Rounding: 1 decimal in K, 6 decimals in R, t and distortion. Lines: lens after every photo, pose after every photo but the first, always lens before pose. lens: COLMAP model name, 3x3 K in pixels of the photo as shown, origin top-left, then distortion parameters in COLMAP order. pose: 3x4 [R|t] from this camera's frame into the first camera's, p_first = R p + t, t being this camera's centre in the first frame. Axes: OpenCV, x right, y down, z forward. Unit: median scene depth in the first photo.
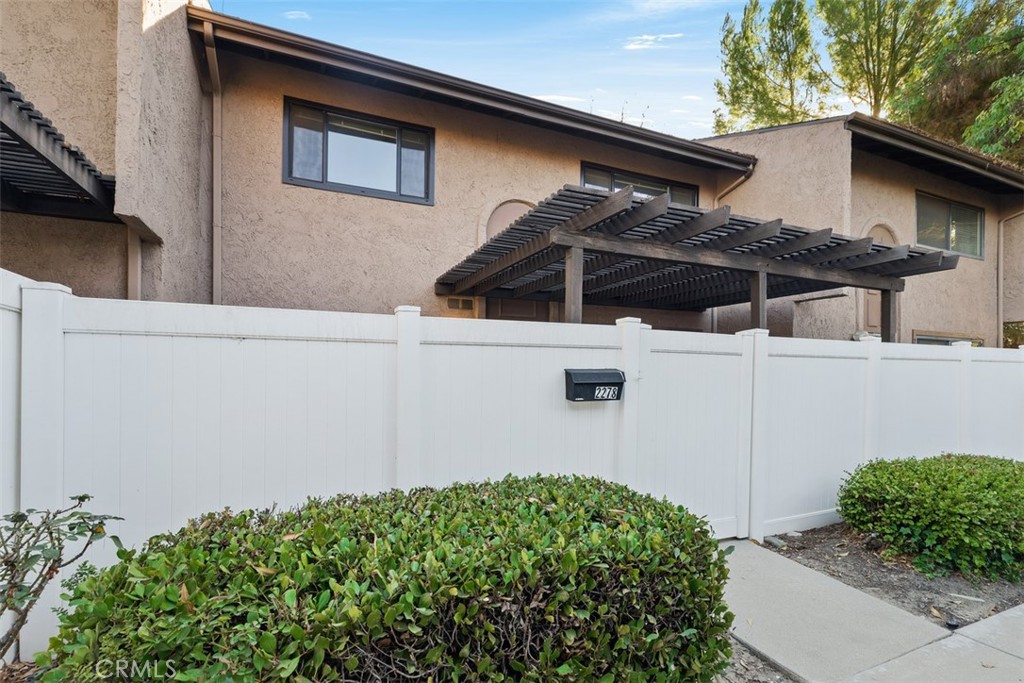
lens RADIAL K [[471.2, 0, 525.1], [0, 471.2, 375.5], [0, 0, 1]] dist [0.001715, 0.000359]
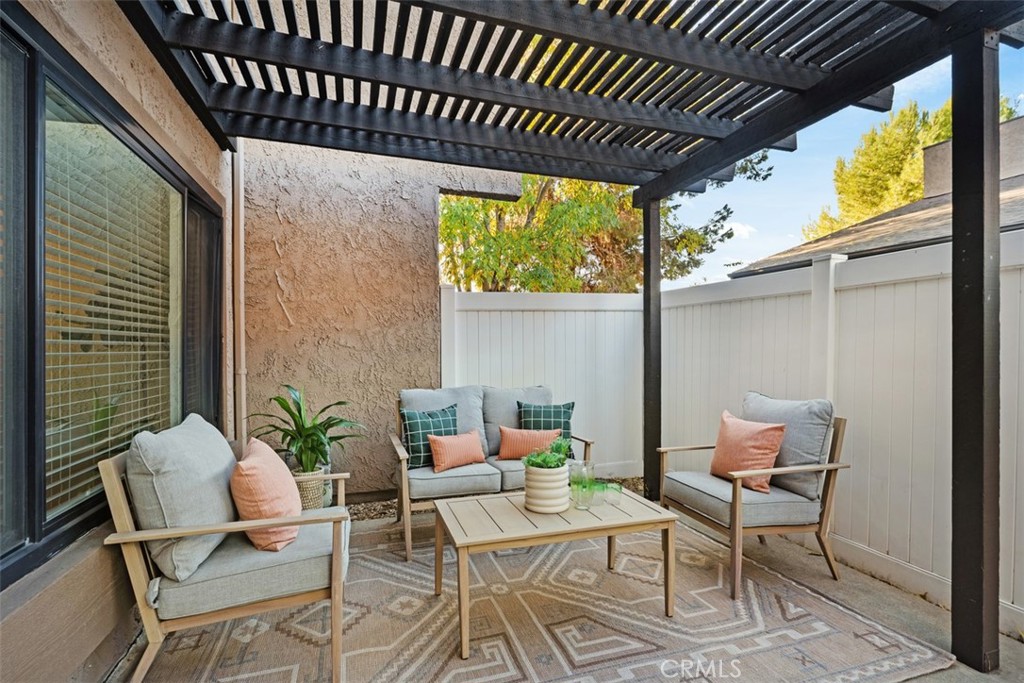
lens RADIAL K [[490.0, 0, 512.0], [0, 490.0, 341.5], [0, 0, 1]] dist [-0.001866, -0.000453]
pose [[0.112954, 0.002211, 0.993598, 0.027289], [-0.005225, 0.999985, -0.001631, 0.023605], [-0.993586, -0.005007, 0.112964, 0.977034]]
